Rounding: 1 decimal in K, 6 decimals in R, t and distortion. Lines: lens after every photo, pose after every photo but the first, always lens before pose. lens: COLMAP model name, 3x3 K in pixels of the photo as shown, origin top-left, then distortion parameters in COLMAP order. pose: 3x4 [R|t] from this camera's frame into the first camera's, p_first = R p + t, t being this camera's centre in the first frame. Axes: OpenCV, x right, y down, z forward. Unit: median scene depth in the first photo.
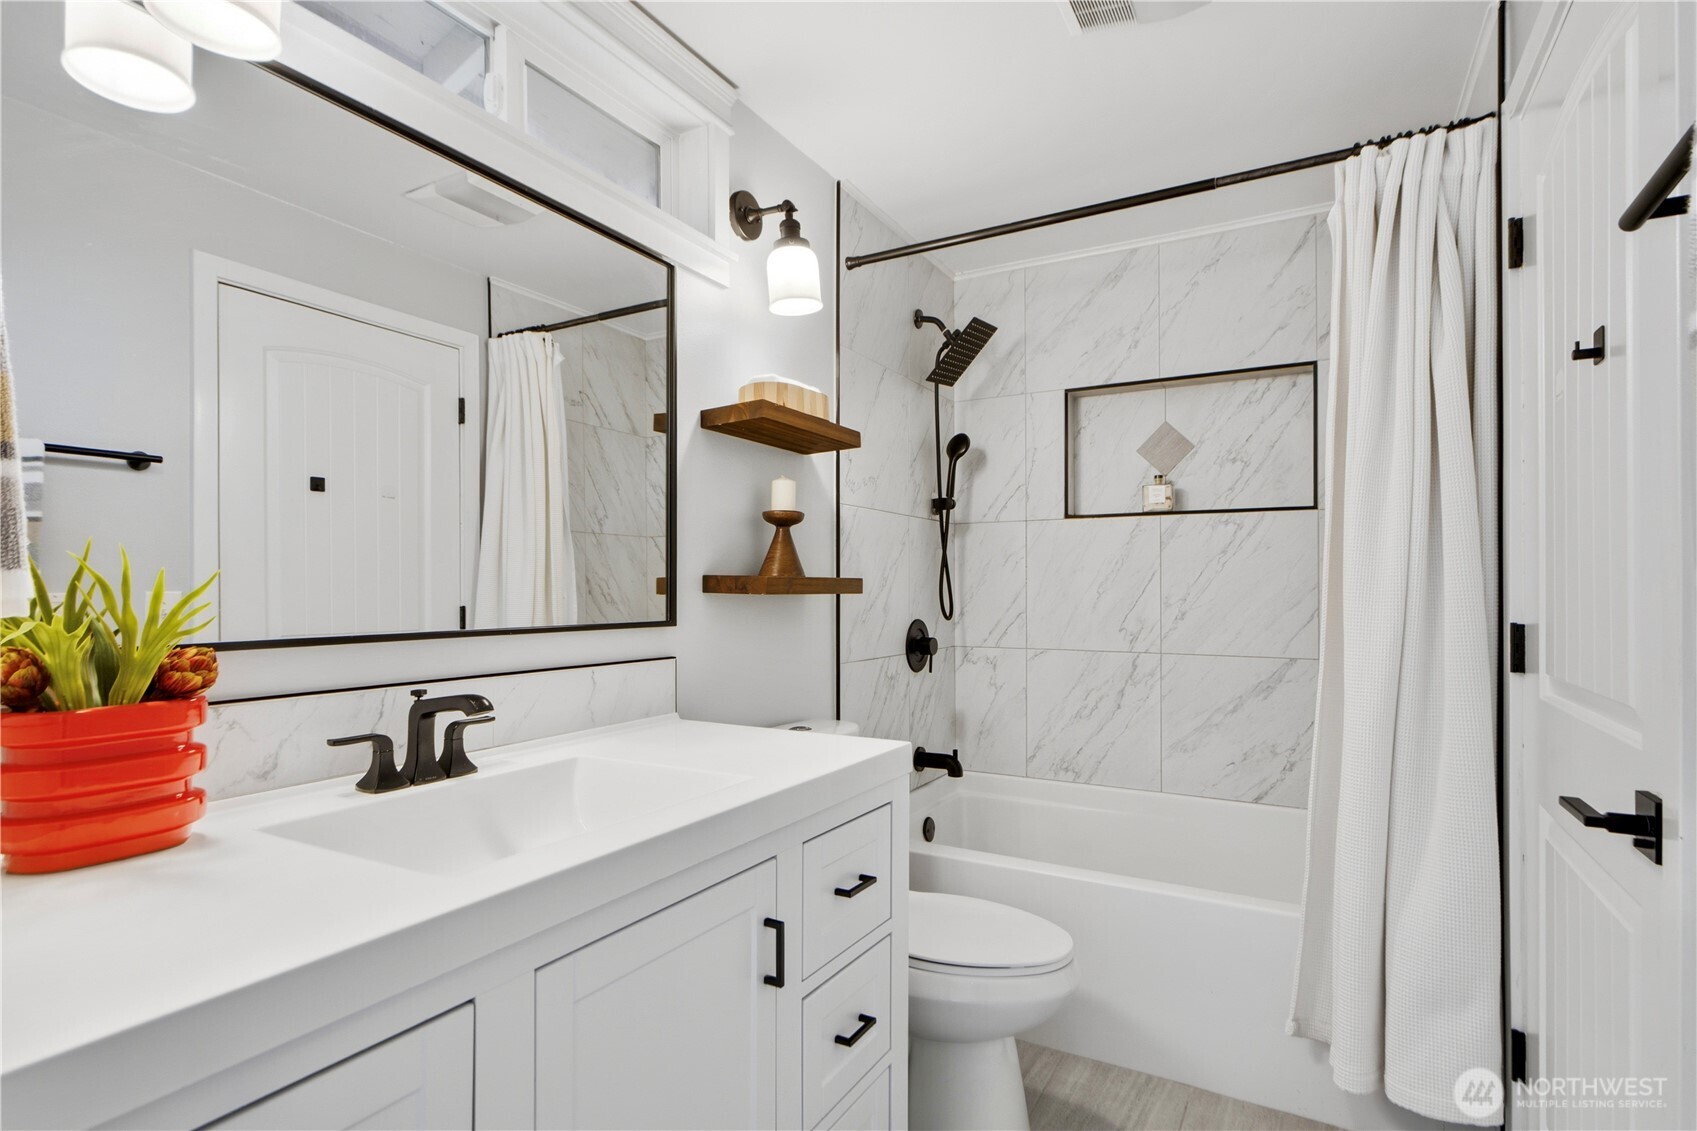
lens RADIAL K [[862.3, 0, 846.0], [0, 862.3, 576.6], [0, 0, 1]] dist [0.004467, -0.000245]
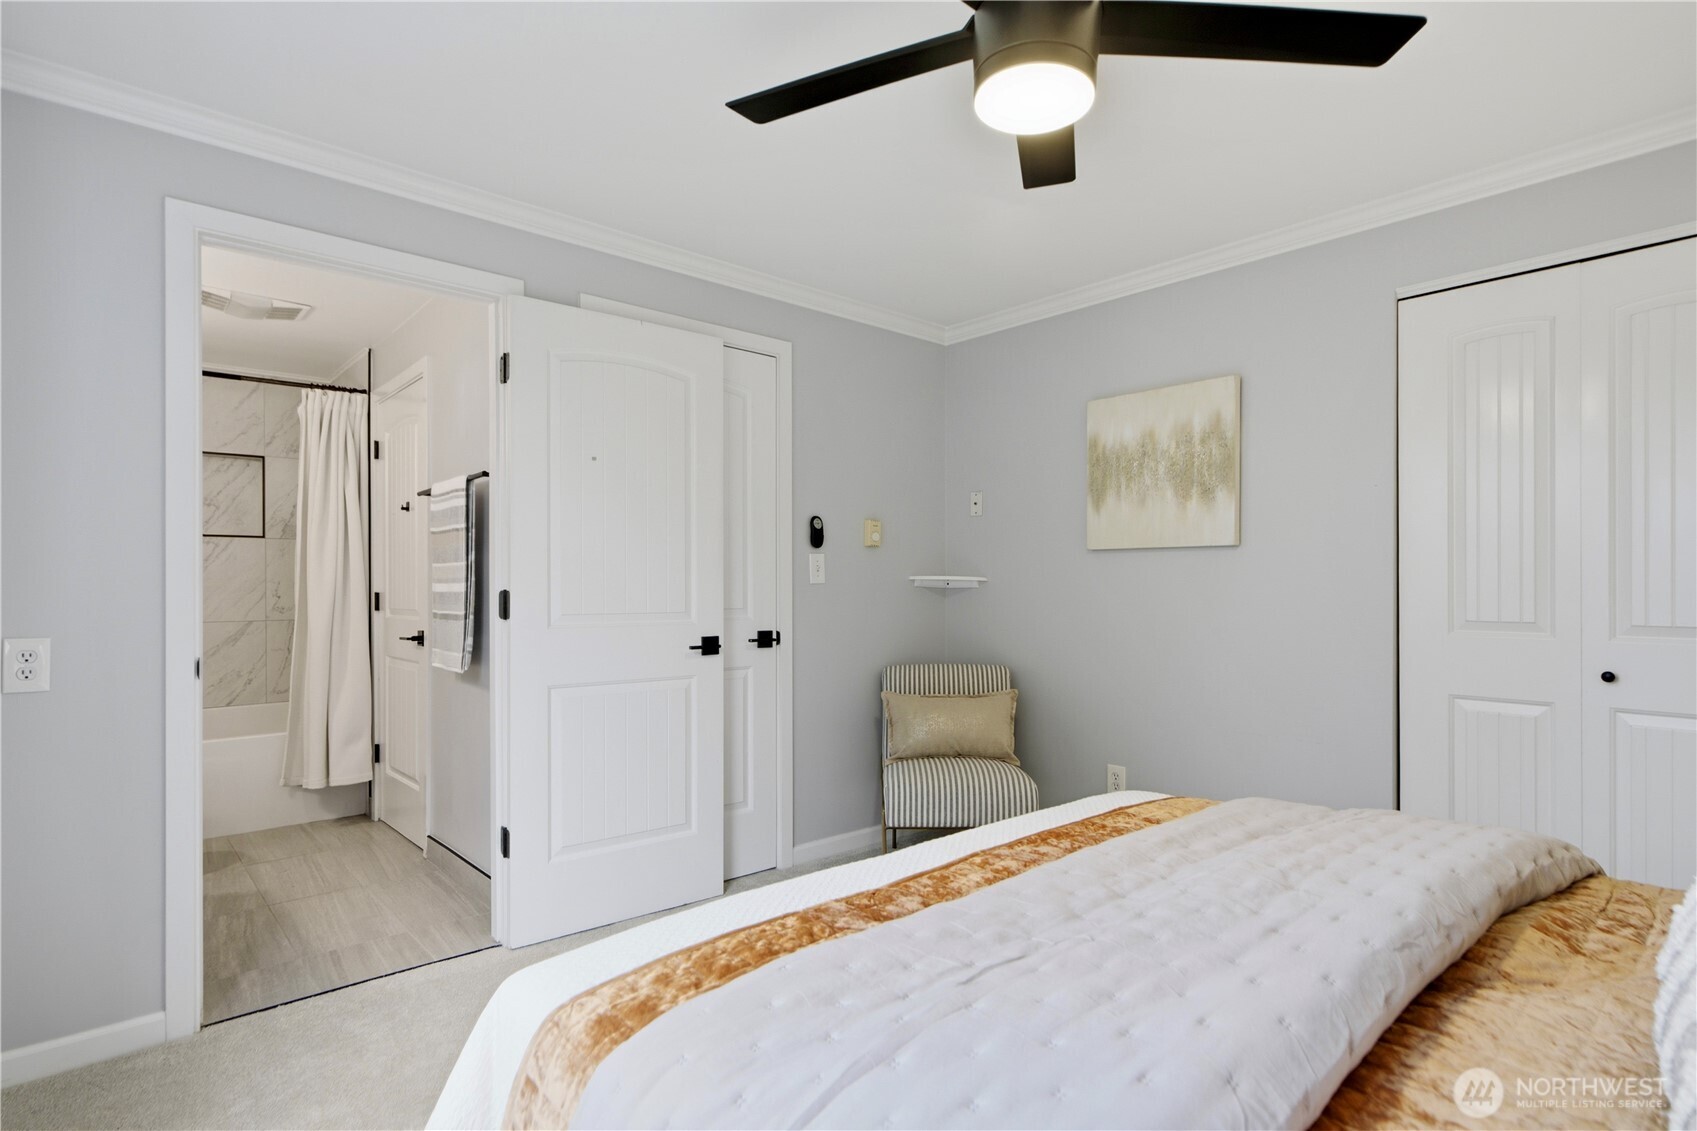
lens RADIAL K [[862.3, 0, 847.0], [0, 862.3, 571.3], [0, 0, 1]] dist [0.004467, -0.000245]
pose [[0.335944, 0.005344, 0.941867, -1.155354], [0.002028, 0.999977, -0.006397, 0.009513], [-0.941880, 0.004059, 0.335925, -1.169312]]
